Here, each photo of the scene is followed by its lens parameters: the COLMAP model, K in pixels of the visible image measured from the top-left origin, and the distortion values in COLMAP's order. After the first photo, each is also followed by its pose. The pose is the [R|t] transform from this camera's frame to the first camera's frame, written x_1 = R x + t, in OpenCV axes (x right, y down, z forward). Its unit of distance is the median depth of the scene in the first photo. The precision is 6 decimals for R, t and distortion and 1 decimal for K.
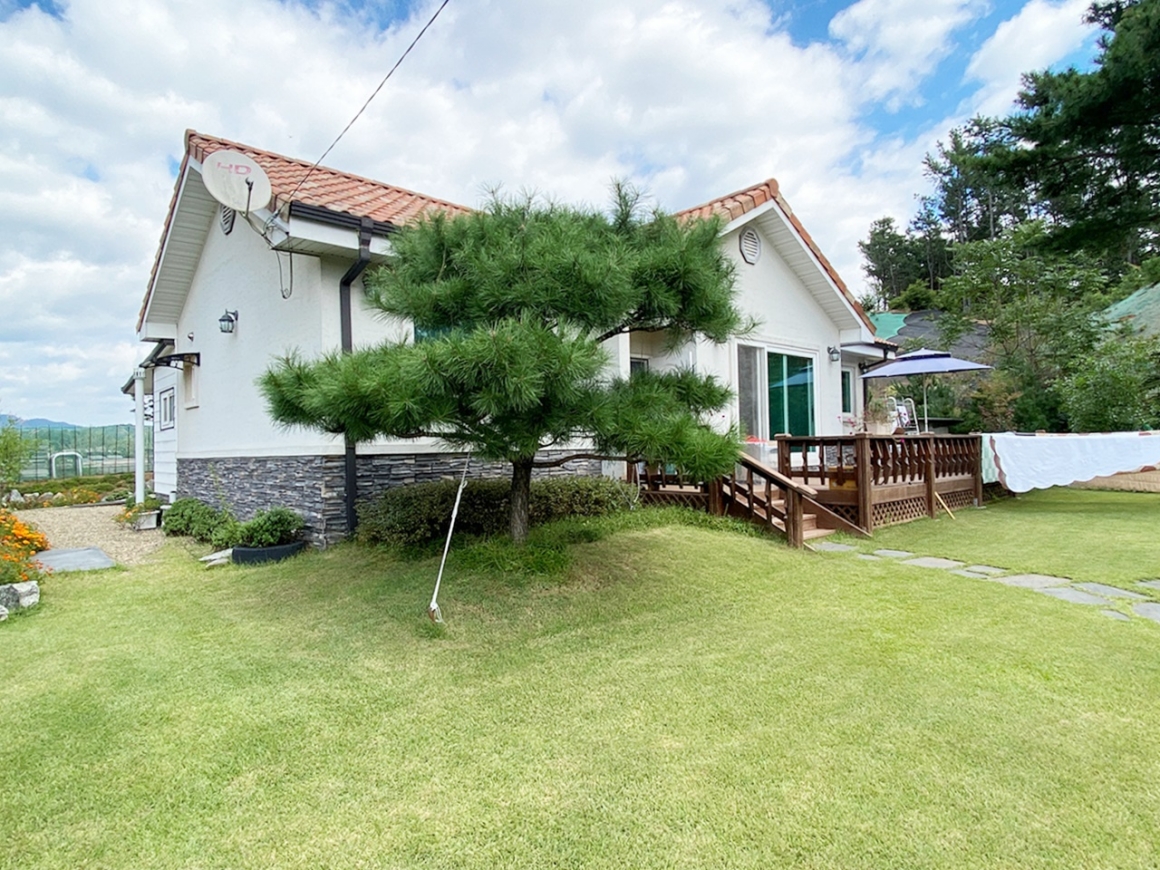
lens RADIAL K [[637.7, 0, 586.1], [0, 637.7, 434.6], [0, 0, 1]] dist [0.072756, -0.086491]
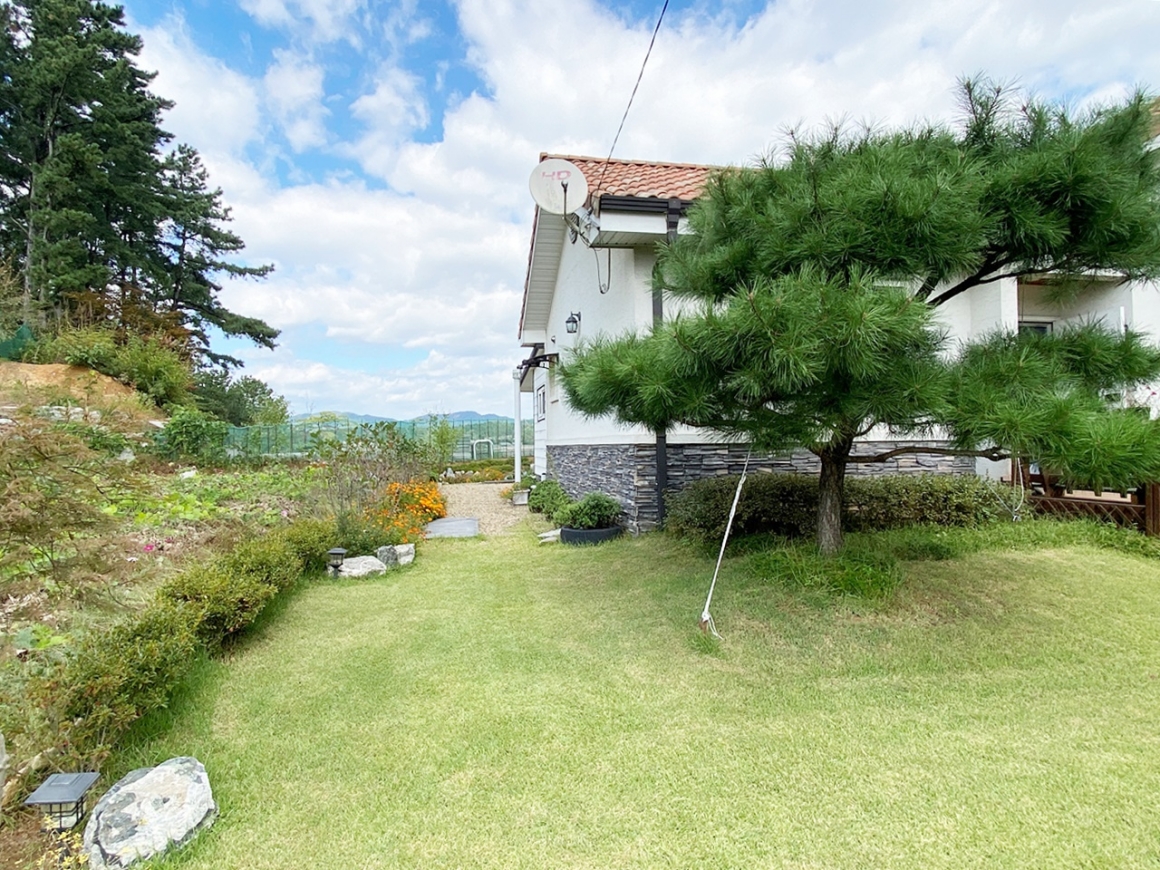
lens RADIAL K [[637.7, 0, 586.1], [0, 637.7, 434.6], [0, 0, 1]] dist [0.072756, -0.086491]
pose [[0.851998, 0.003540, -0.523533, 0.051562], [0.004762, 0.999883, 0.014512, 0.002151], [0.523523, -0.014857, 0.851882, 0.102791]]
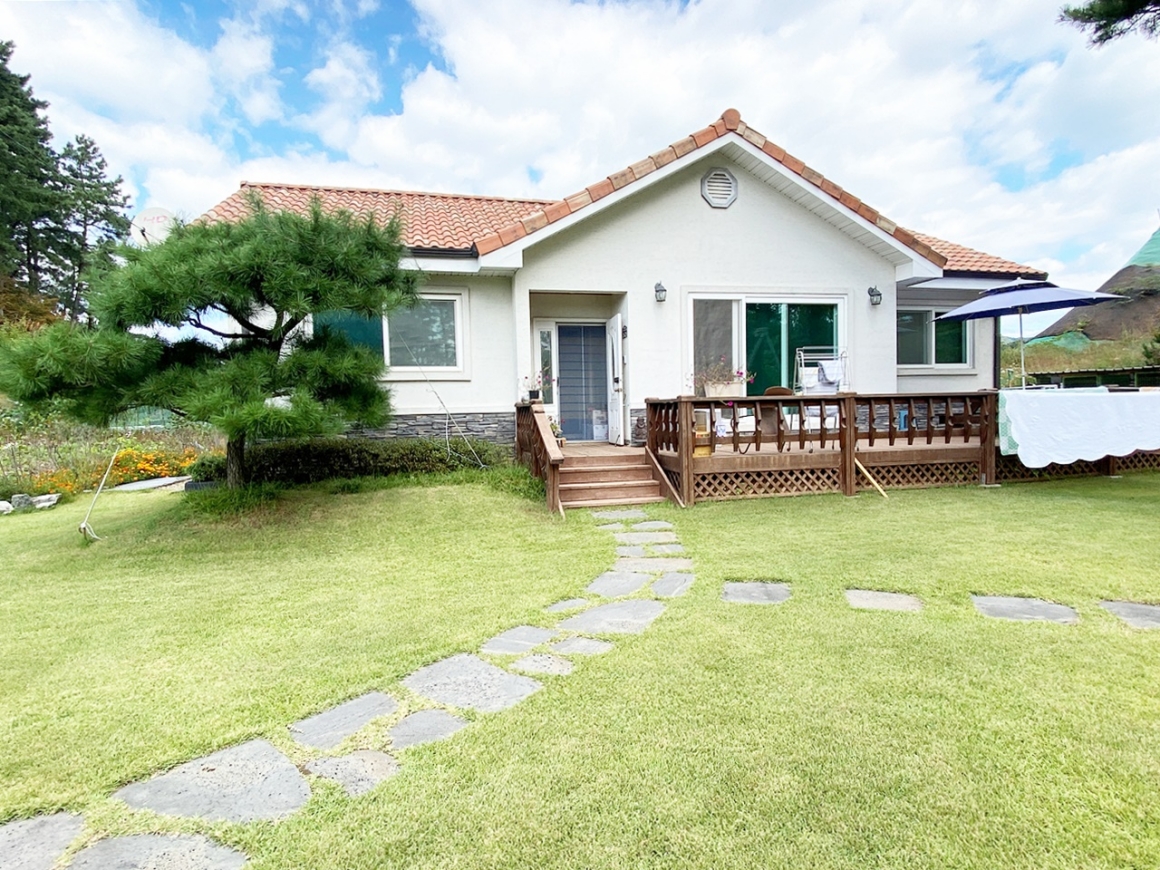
lens RADIAL K [[612.5, 0, 580.5], [0, 612.5, 437.1], [0, 0, 1]] dist [0.021219, -0.027905]
pose [[0.876511, 0.019728, -0.480977, 0.878155], [0.016805, 0.997297, 0.071531, -0.010939], [0.481088, -0.070780, 0.873810, 0.201702]]
